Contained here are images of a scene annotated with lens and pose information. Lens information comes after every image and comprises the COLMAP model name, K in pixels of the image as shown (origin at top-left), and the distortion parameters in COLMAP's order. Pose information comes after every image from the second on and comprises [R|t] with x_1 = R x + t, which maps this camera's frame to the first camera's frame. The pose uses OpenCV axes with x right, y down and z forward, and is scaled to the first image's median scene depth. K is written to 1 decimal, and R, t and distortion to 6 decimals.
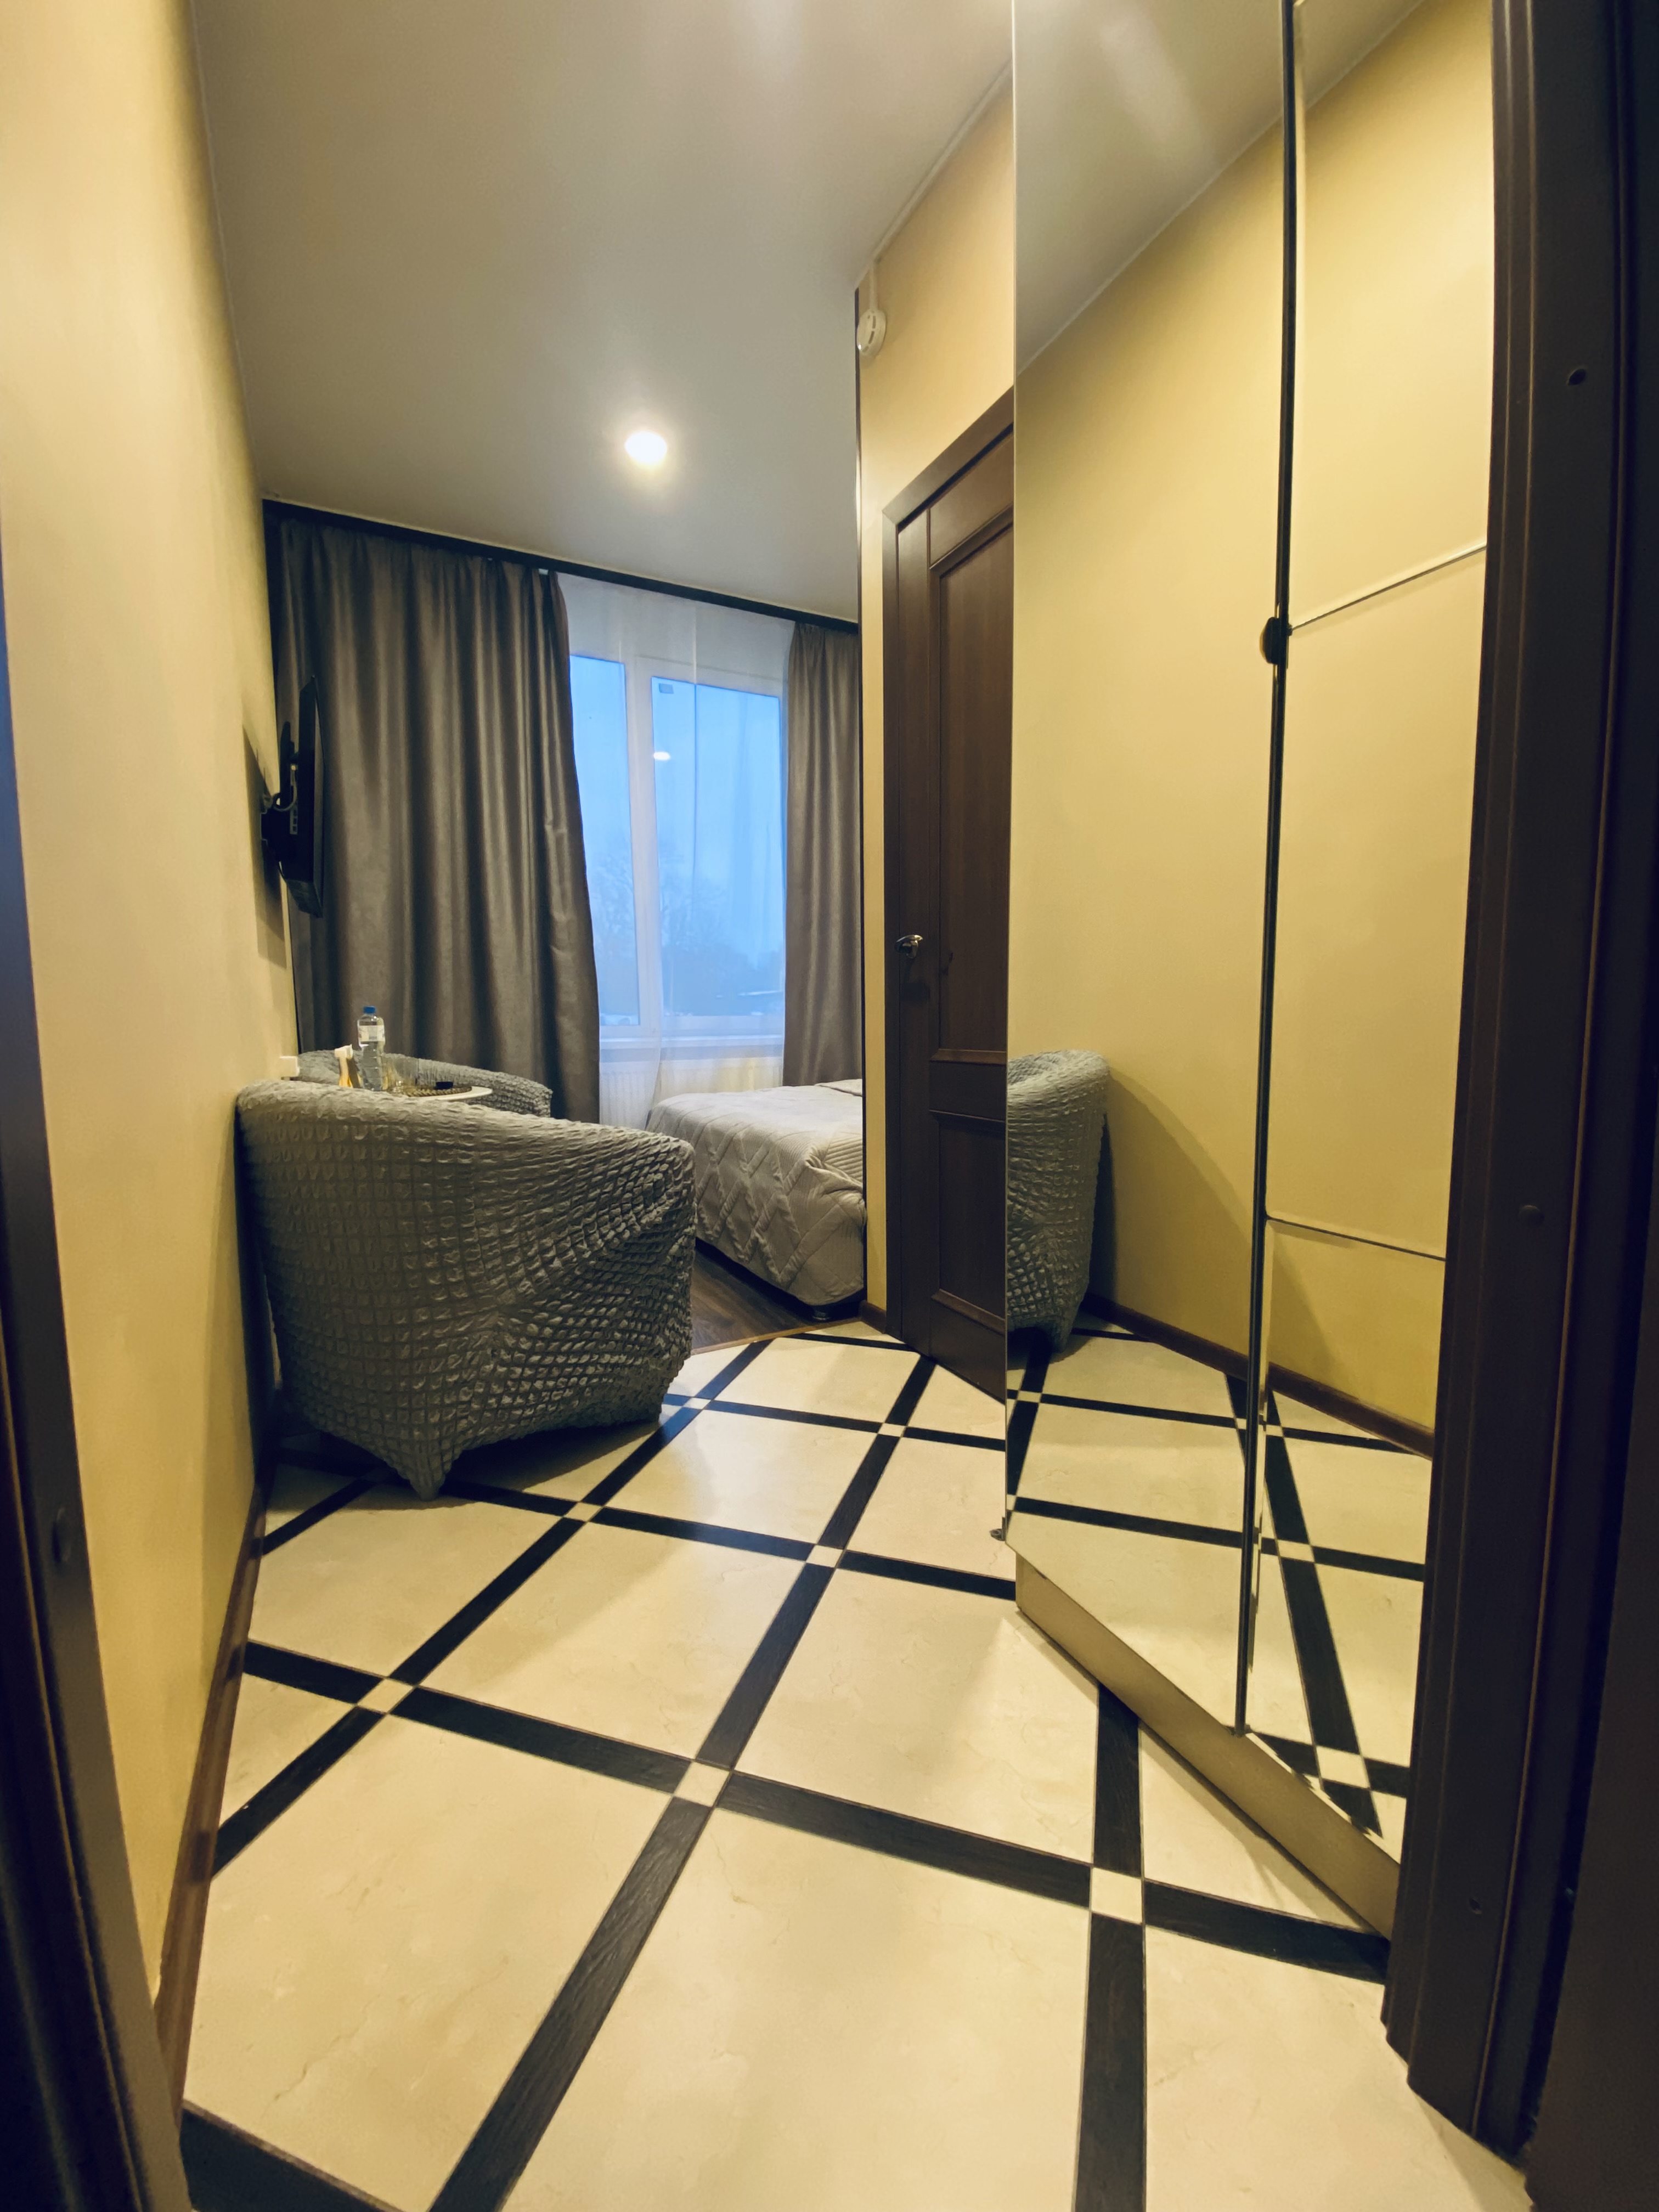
lens RADIAL K [[896.7, 0, 829.5], [0, 896.7, 1106.0], [0, 0, 1]] dist [0.030855, -0.000043]
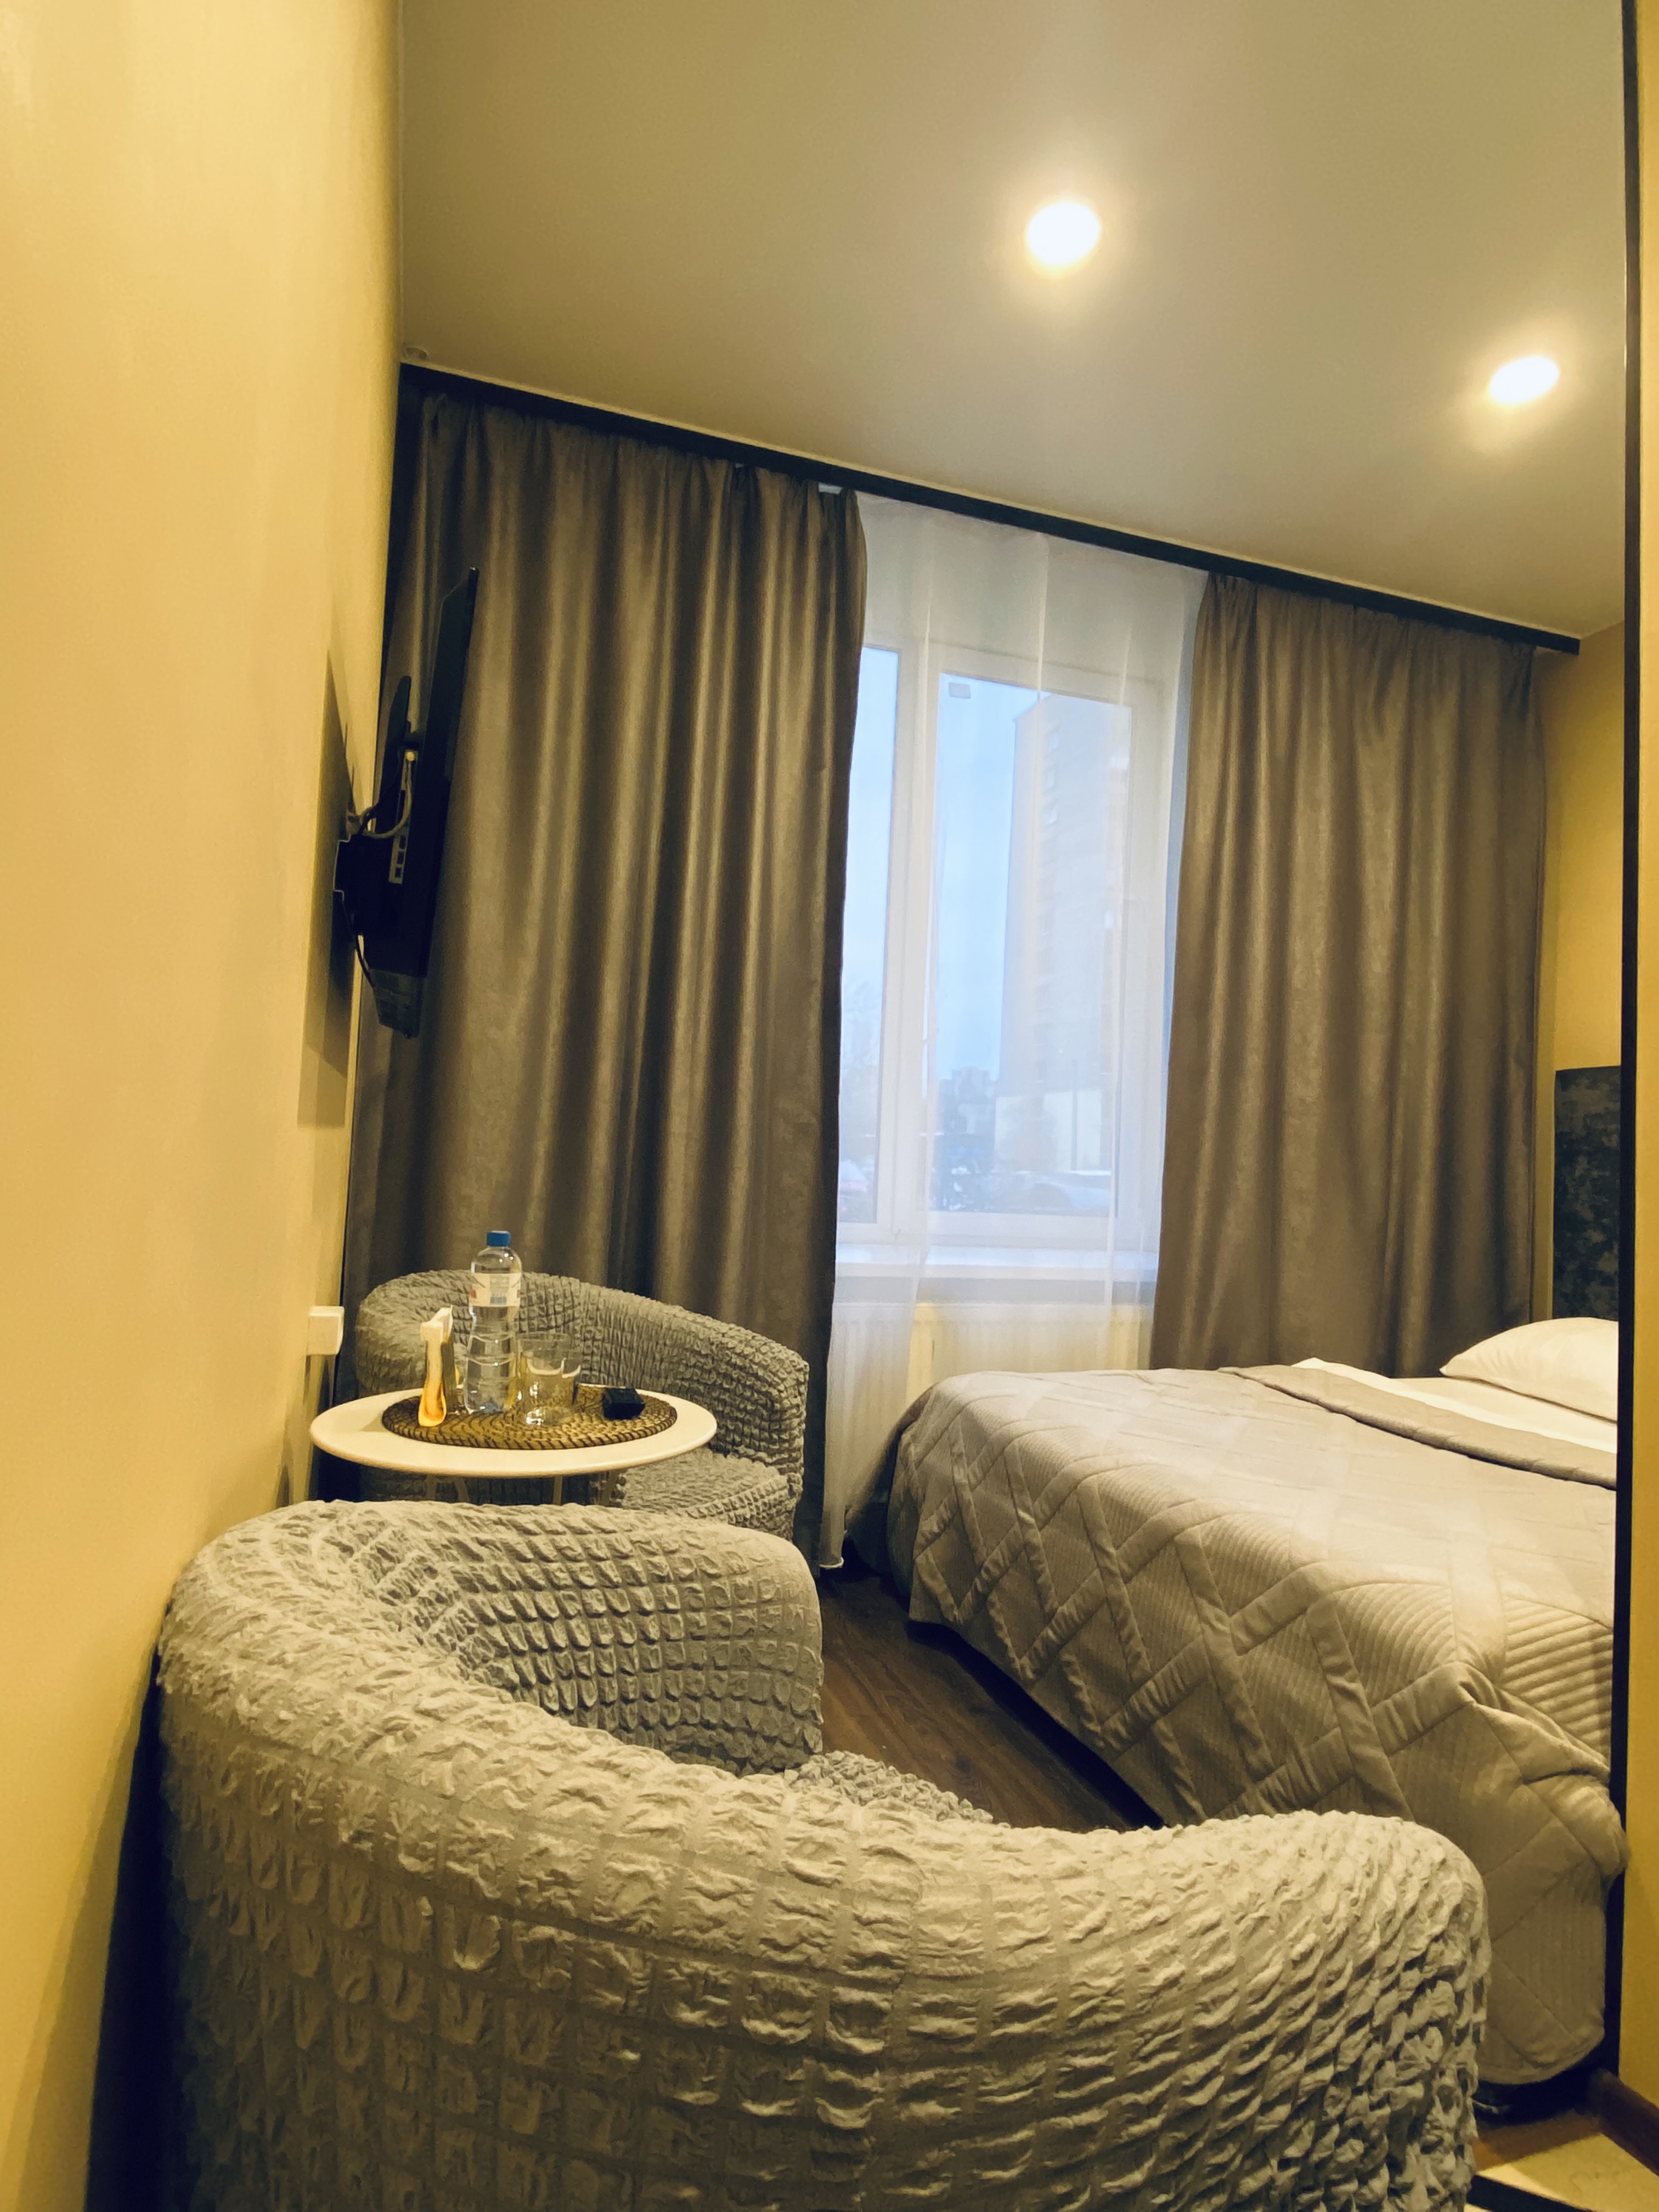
lens RADIAL K [[1164.4, 0, 829.5], [0, 1164.4, 1106.0], [0, 0, 1]] dist [0.019256, 0.000373]
pose [[0.988012, 0.032463, -0.150926, -0.207017], [-0.053875, 0.988681, -0.140028, -0.093948], [0.144672, 0.146480, 0.978577, 0.359492]]
